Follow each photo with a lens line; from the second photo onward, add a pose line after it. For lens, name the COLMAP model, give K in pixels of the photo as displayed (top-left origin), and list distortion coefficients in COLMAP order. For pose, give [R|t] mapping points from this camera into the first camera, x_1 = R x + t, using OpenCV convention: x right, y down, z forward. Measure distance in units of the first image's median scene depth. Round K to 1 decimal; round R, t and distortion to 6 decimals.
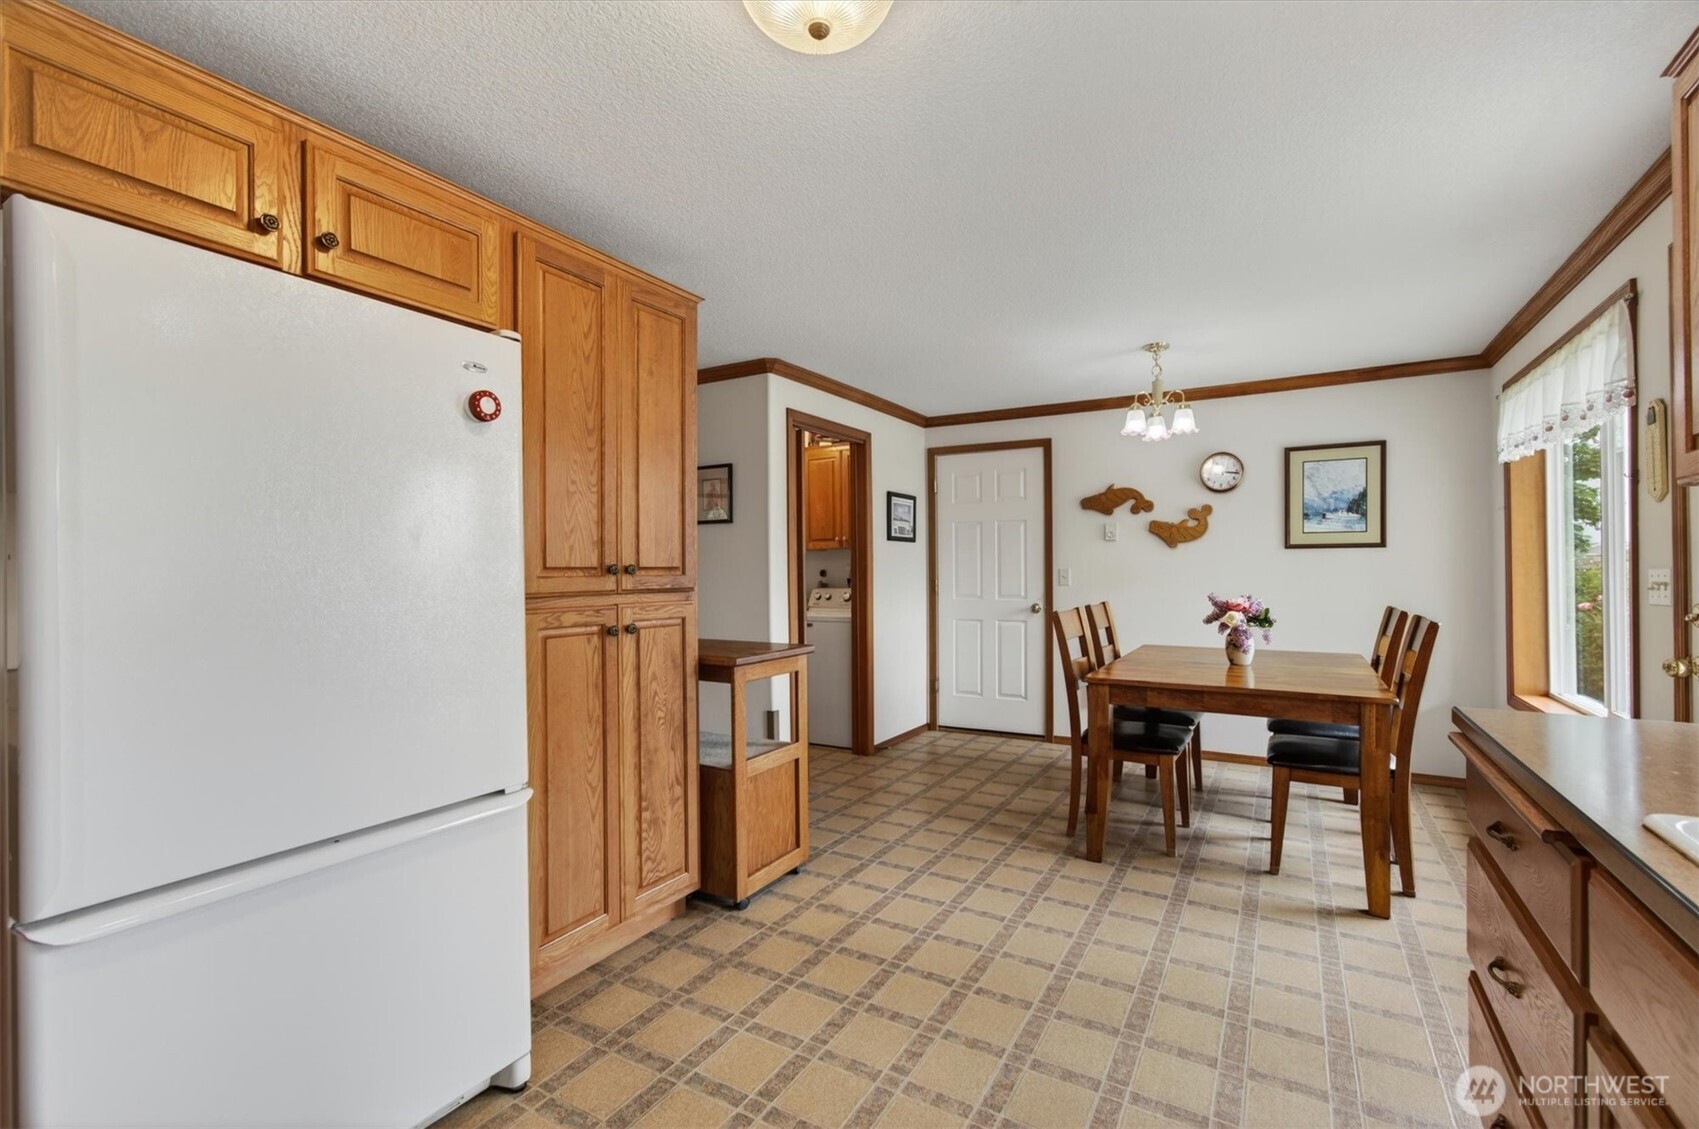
lens RADIAL K [[785.0, 0, 859.0], [0, 785.0, 567.9], [0, 0, 1]] dist [0.019987, 0.000615]
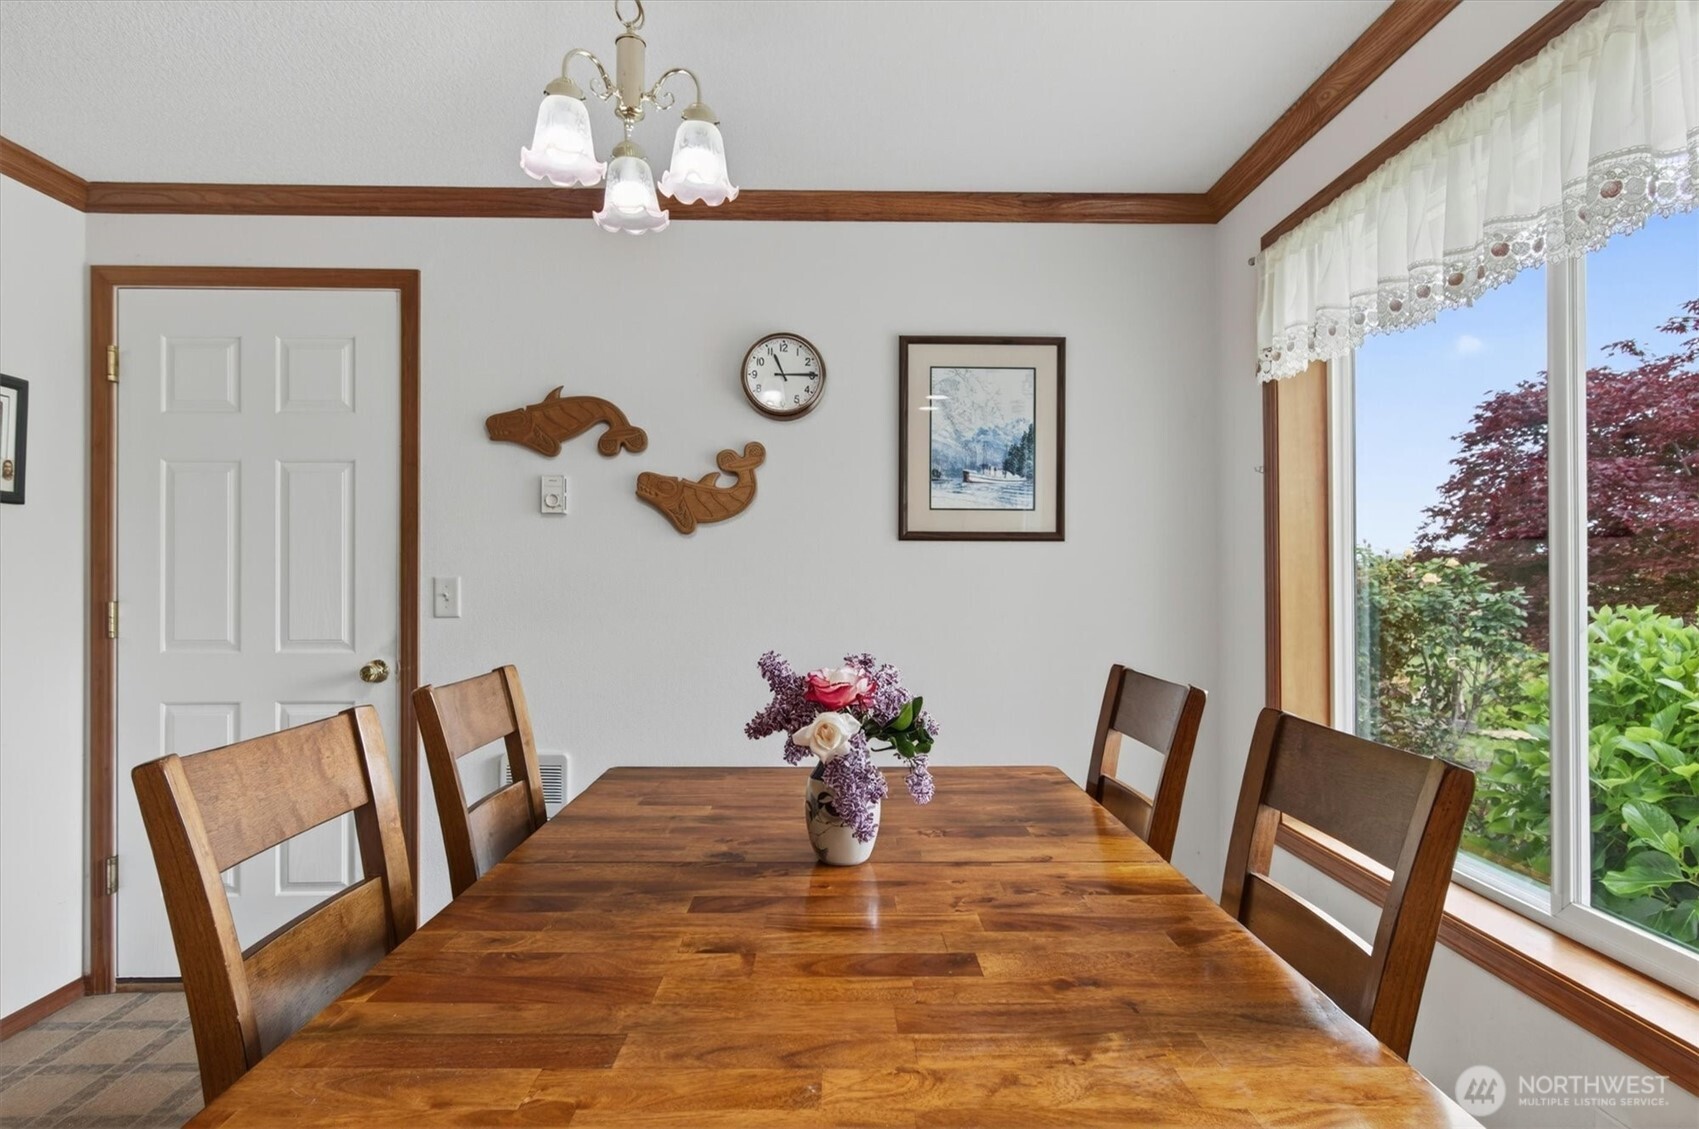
lens RADIAL K [[839.0, 0, 854.4], [0, 839.0, 571.1], [0, 0, 1]] dist [-0.014747, 0.000513]
pose [[0.857937, 0.011312, 0.513631, 0.246301], [-0.006501, 0.999917, -0.011163, 0.001178], [-0.513714, 0.006238, 0.857939, 0.562946]]
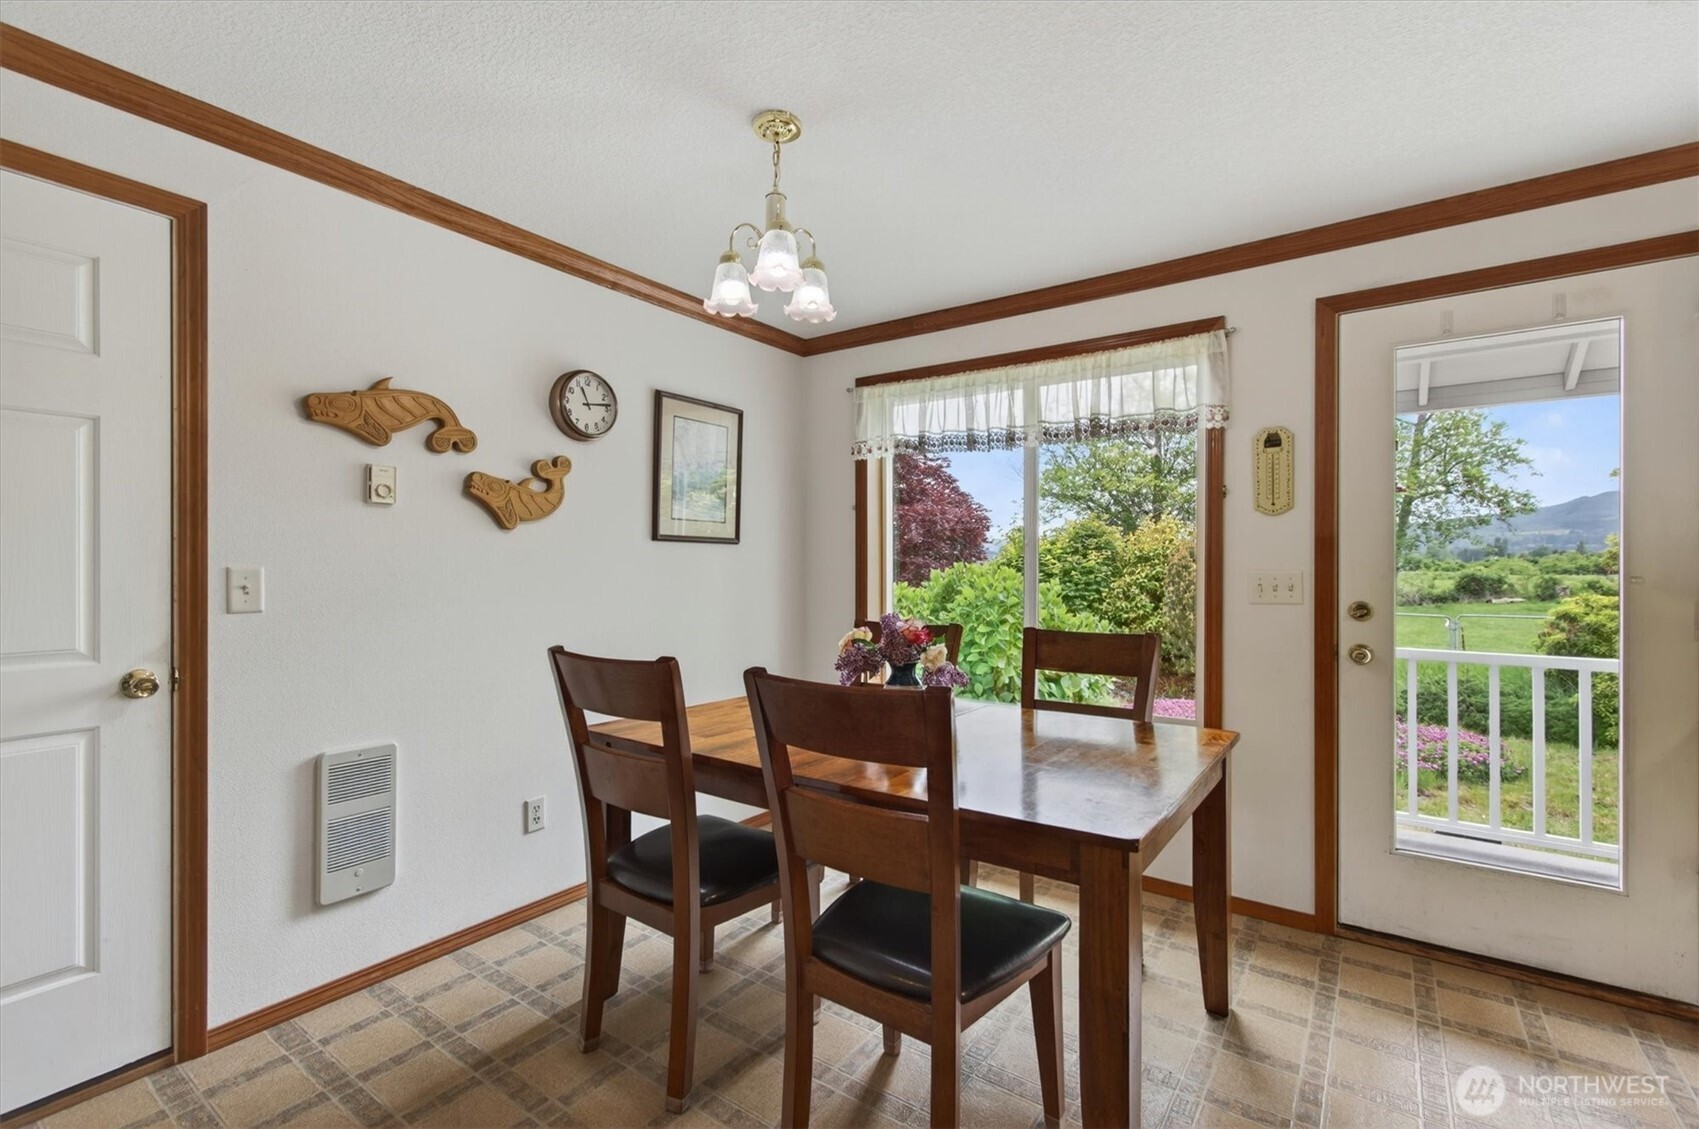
lens RADIAL K [[785.0, 0, 859.0], [0, 785.0, 567.9], [0, 0, 1]] dist [0.019987, 0.000615]
pose [[0.104532, 0.008269, 0.994487, -0.098232], [-0.002026, 0.999965, -0.008102, 0.003780], [-0.994519, -0.001168, 0.104545, 0.756755]]
